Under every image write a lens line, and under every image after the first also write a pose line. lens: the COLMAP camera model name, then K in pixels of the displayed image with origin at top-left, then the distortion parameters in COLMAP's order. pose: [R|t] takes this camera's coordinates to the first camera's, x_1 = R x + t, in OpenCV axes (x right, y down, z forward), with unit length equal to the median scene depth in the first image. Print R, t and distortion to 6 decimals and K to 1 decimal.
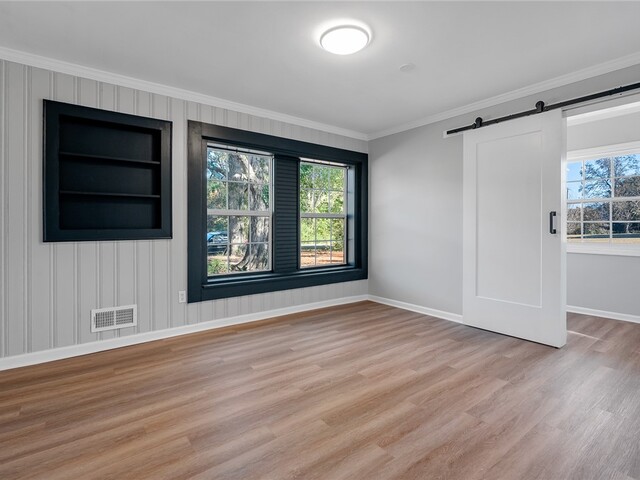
lens RADIAL K [[325.4, 0, 318.0], [0, 325.4, 235.0], [0, 0, 1]] dist [-0.003293, -0.000045]
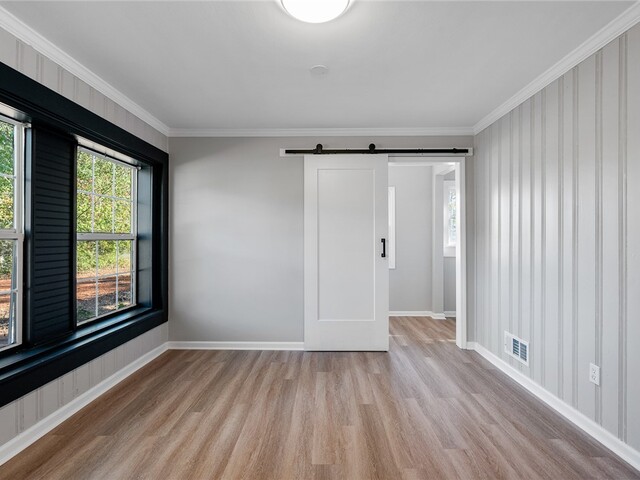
lens RADIAL K [[325.4, 0, 320.6], [0, 325.4, 240.2], [0, 0, 1]] dist [-0.003293, -0.000045]
pose [[0.618825, -0.001537, 0.785527, -0.311029], [0.022329, 0.999628, -0.015635, -0.044247], [-0.785211, 0.027215, 0.618630, 0.377961]]
